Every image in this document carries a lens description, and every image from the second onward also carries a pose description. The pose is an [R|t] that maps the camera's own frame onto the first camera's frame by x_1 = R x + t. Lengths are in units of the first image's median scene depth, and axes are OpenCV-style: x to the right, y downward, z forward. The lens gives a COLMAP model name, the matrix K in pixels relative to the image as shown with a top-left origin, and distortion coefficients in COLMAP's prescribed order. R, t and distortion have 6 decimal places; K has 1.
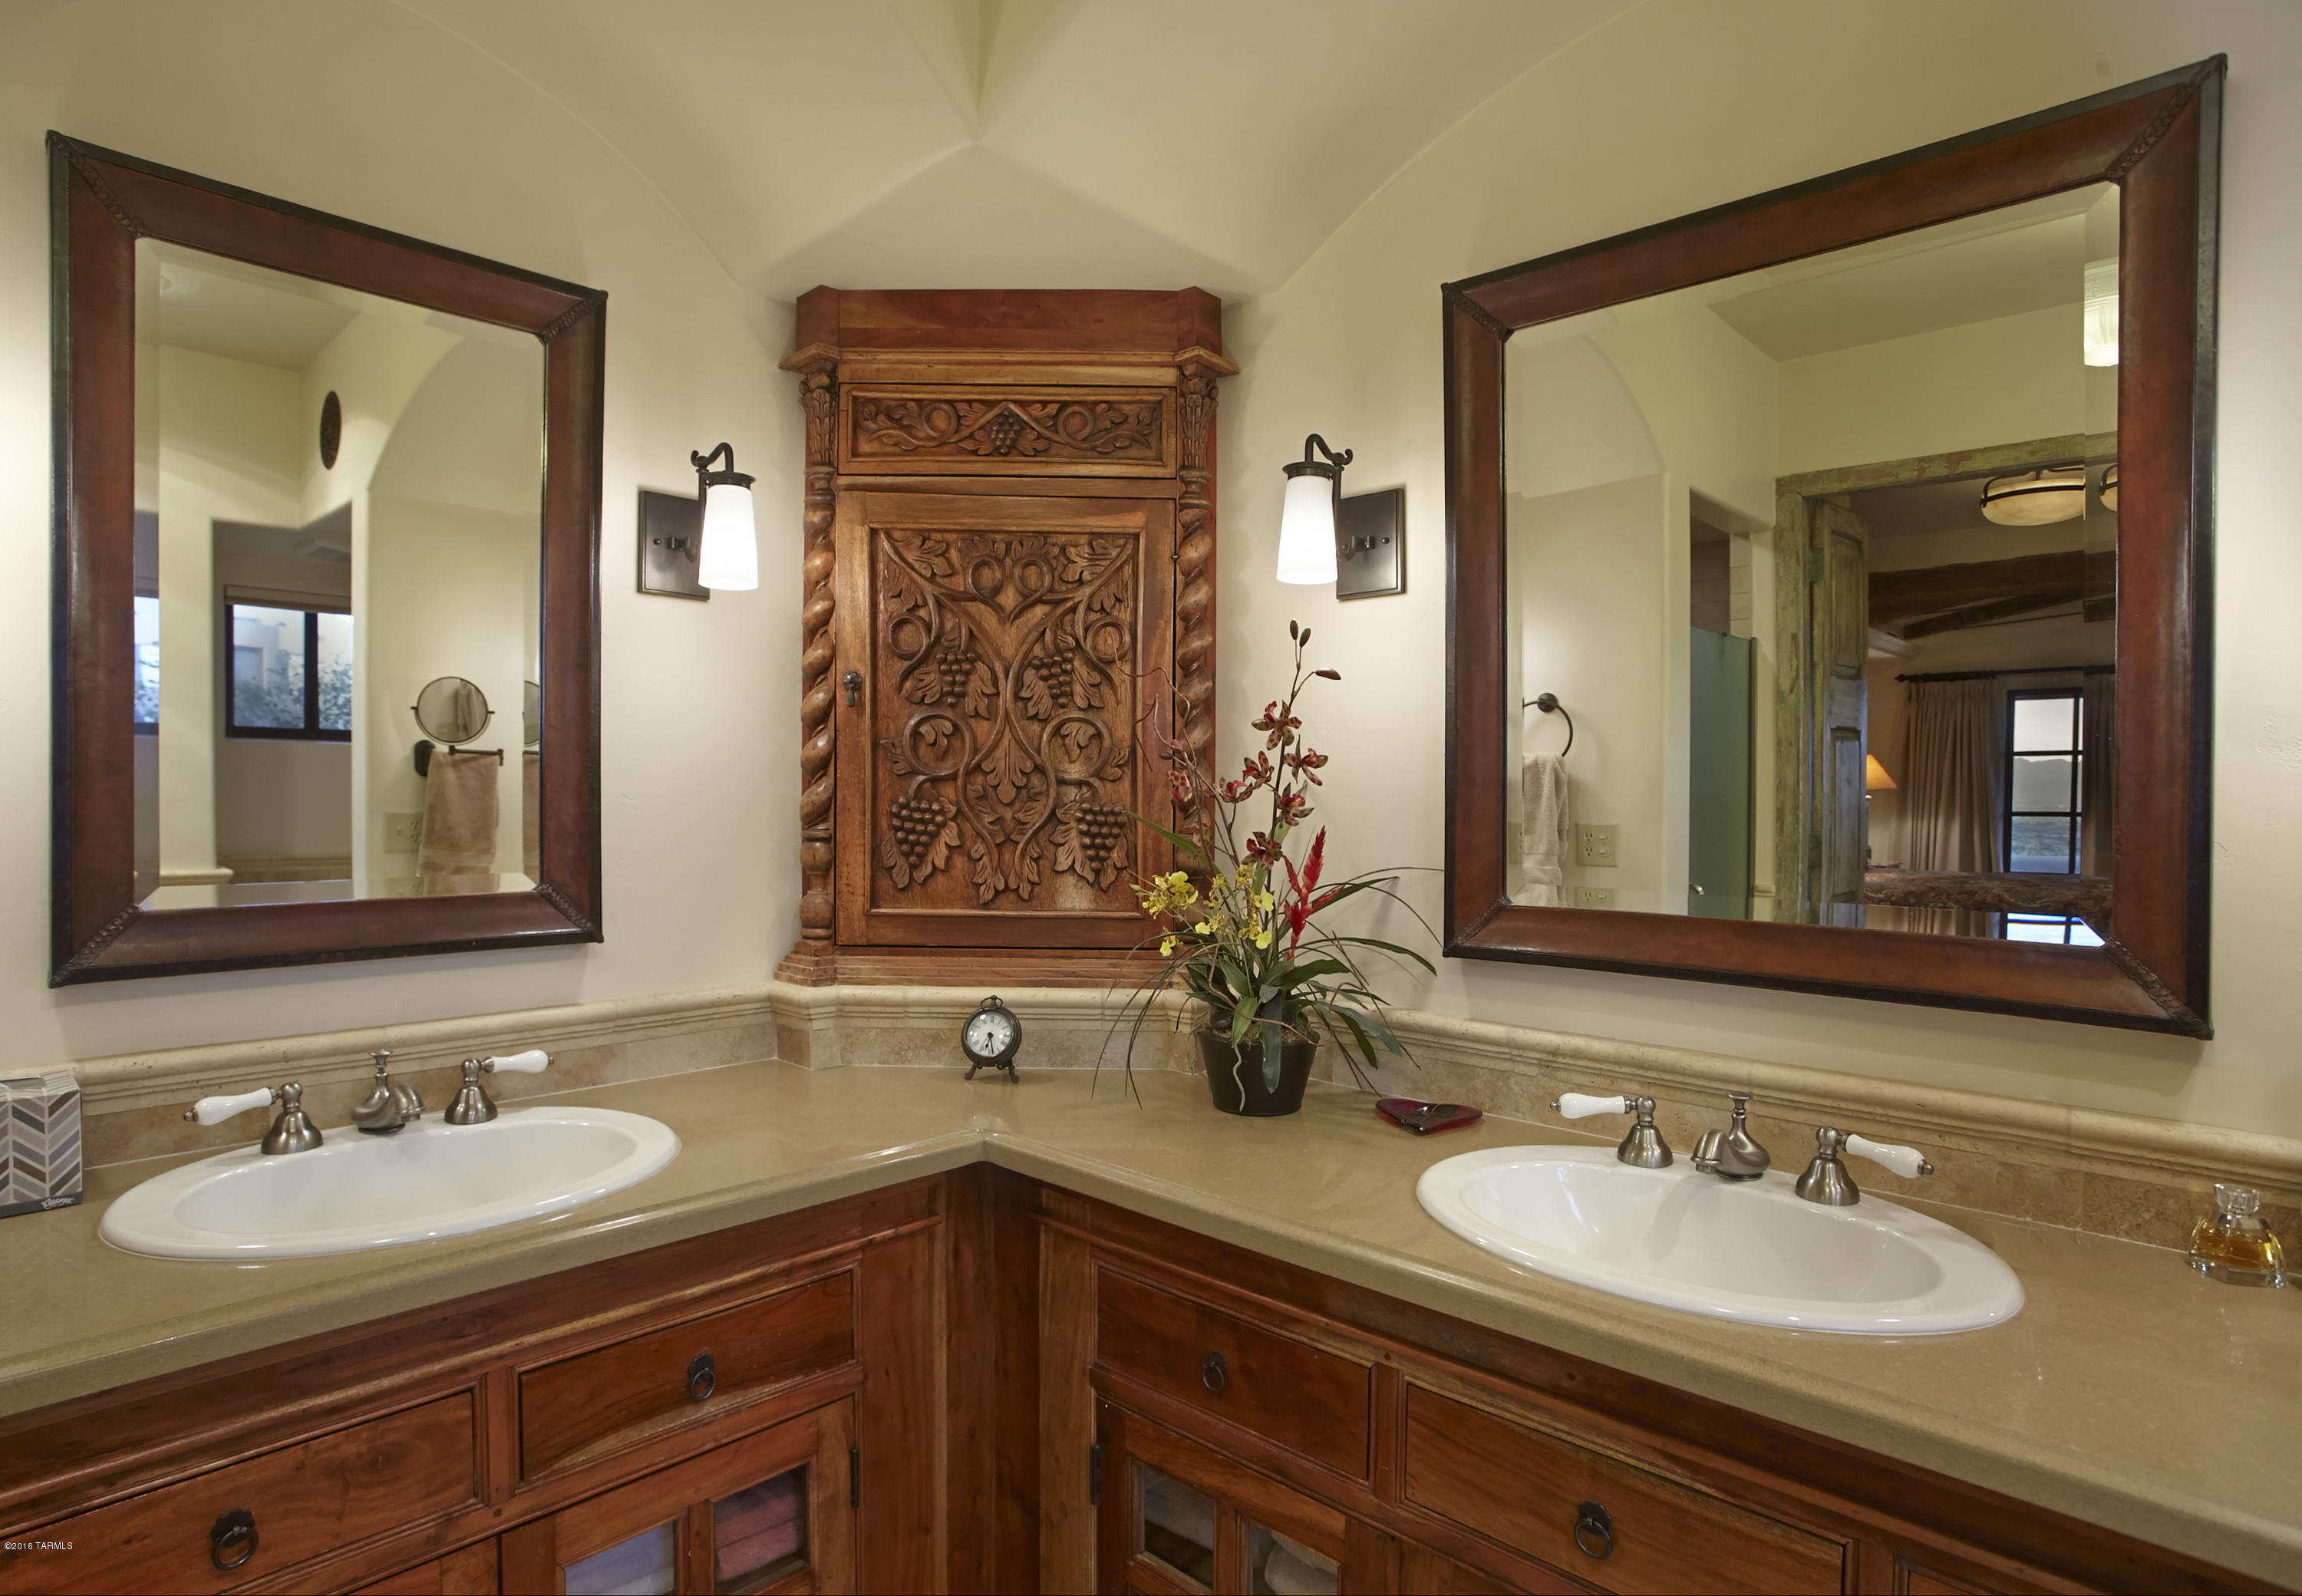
lens RADIAL K [[1245.8, 0, 1146.8], [0, 1245.8, 806.1], [0, 0, 1]] dist [-0.073897, 0.043212]
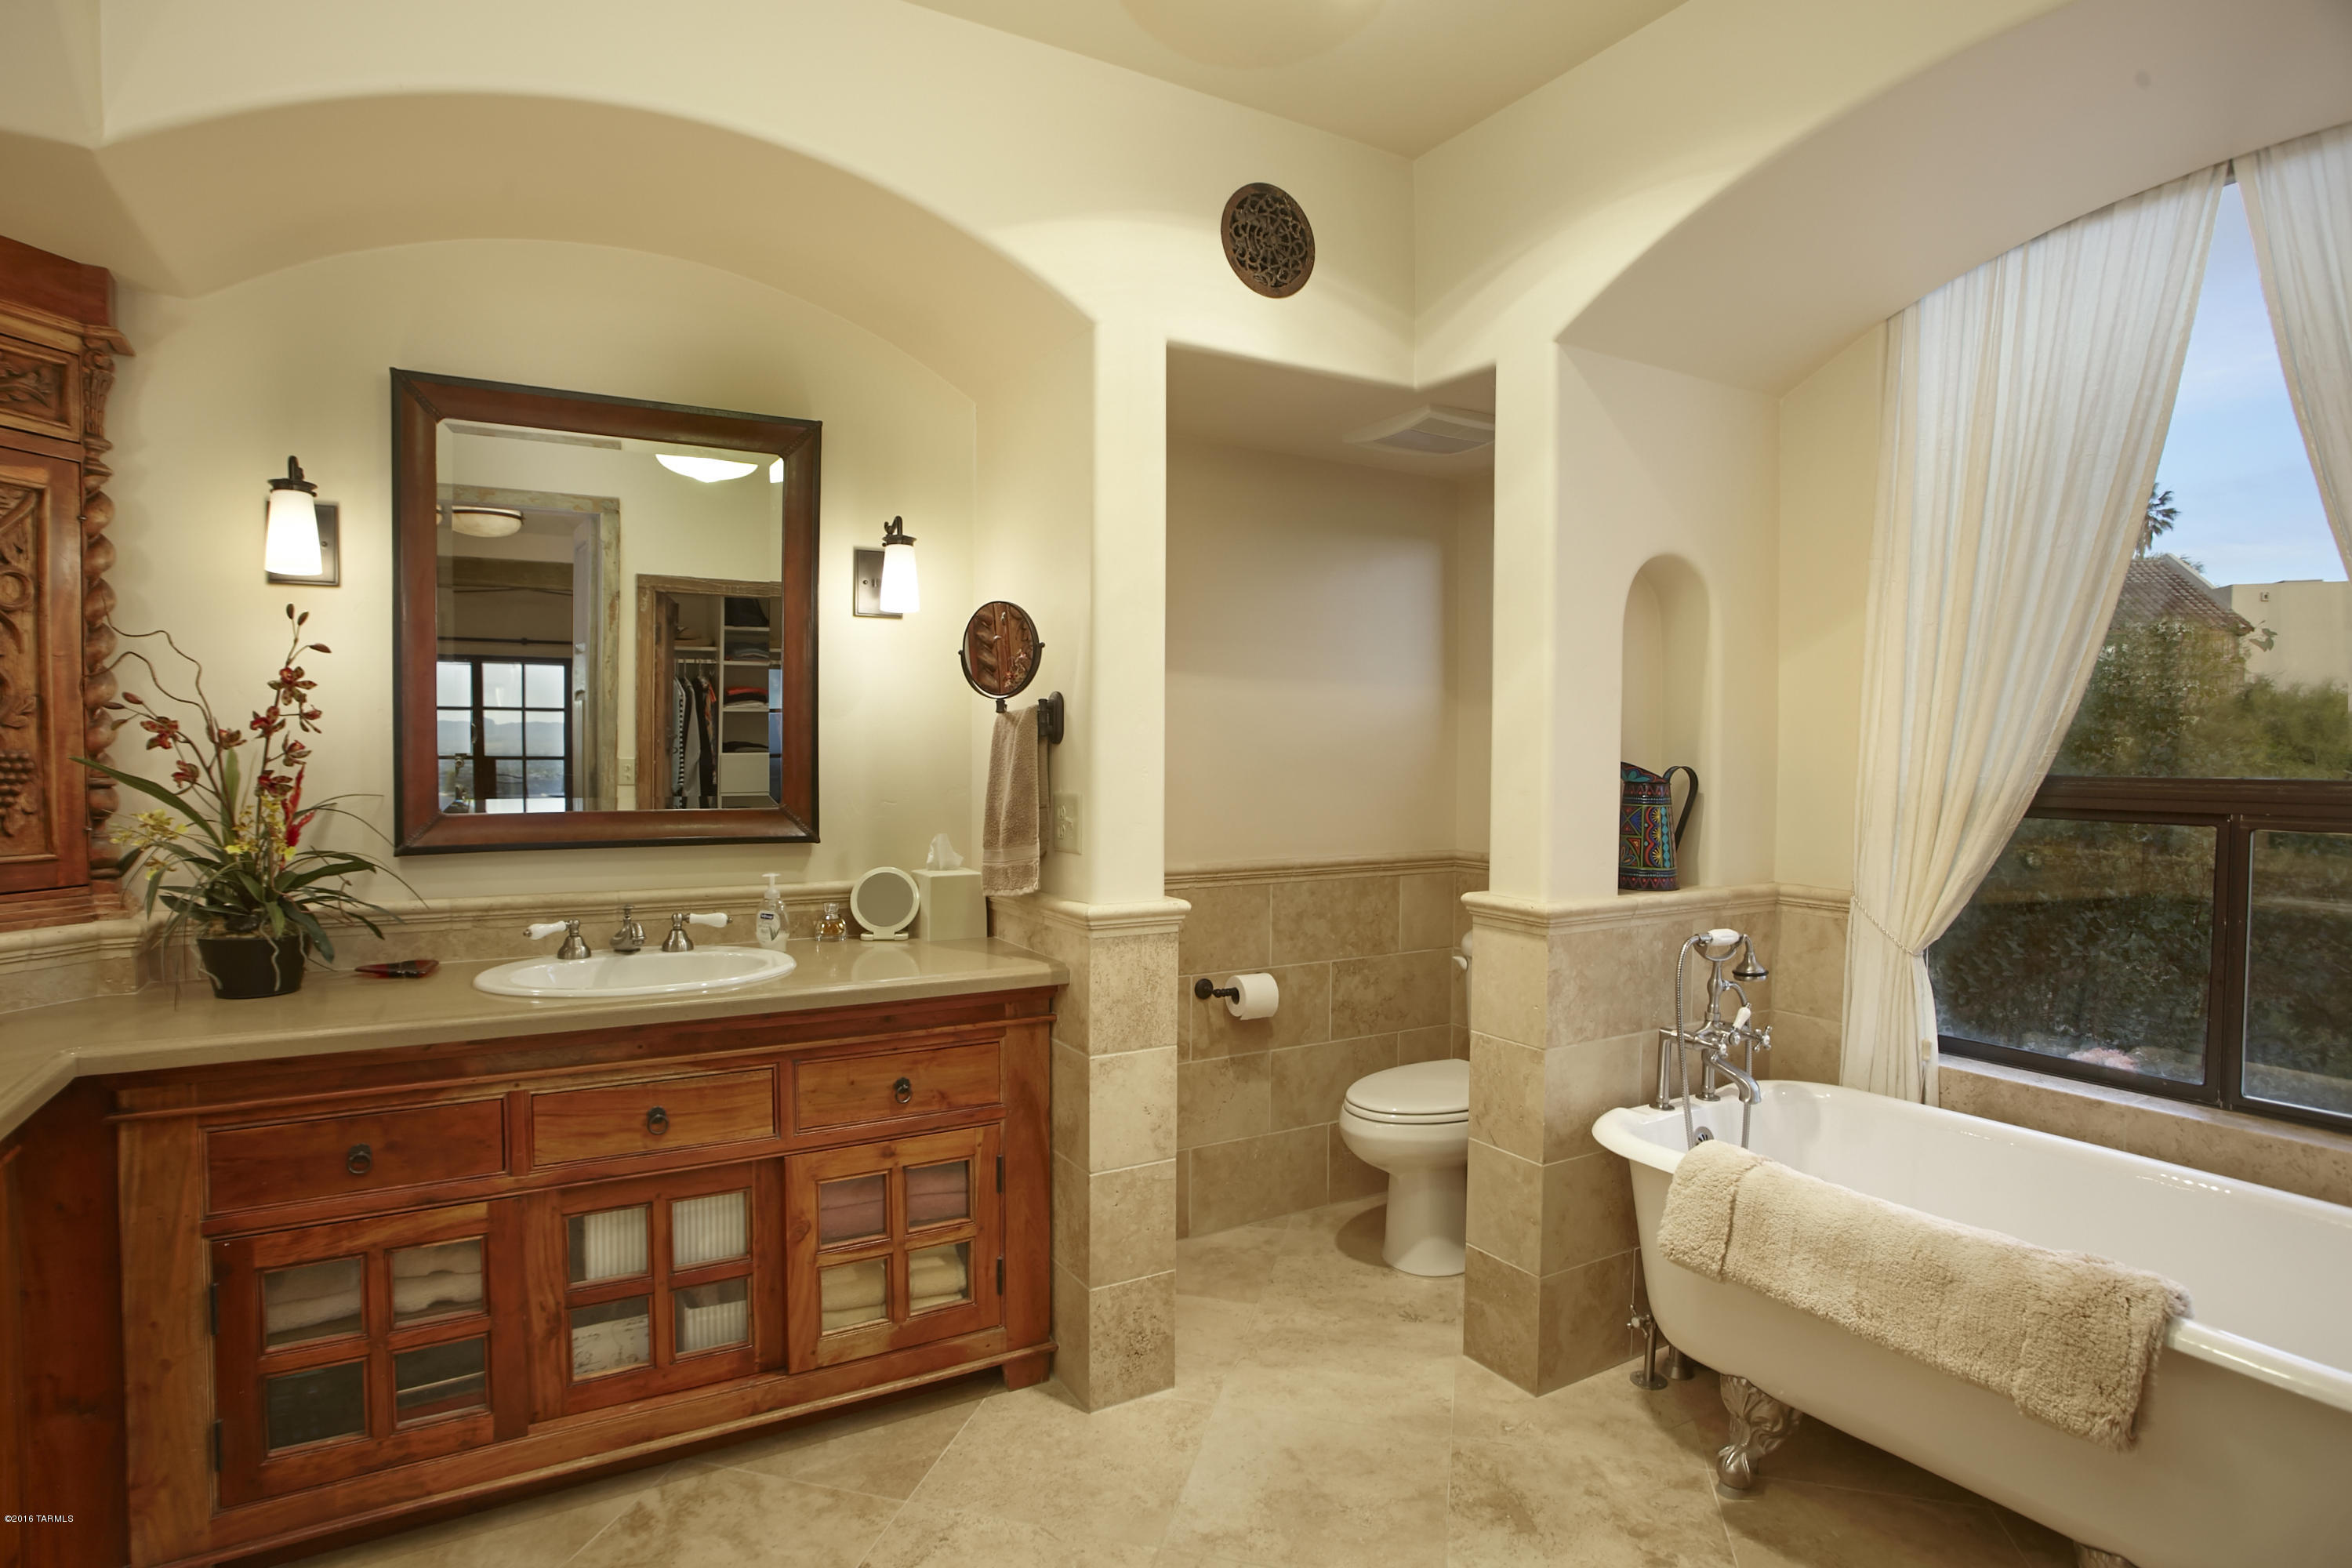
lens RADIAL K [[1194.5, 0, 1138.7], [0, 1194.5, 784.1], [0, 0, 1]] dist [-0.032199, 0.001615]
pose [[0.294286, -0.039747, 0.954891, -0.787994], [0.008810, 0.999205, 0.038877, -0.003738], [-0.955677, -0.003028, 0.294402, -0.188295]]
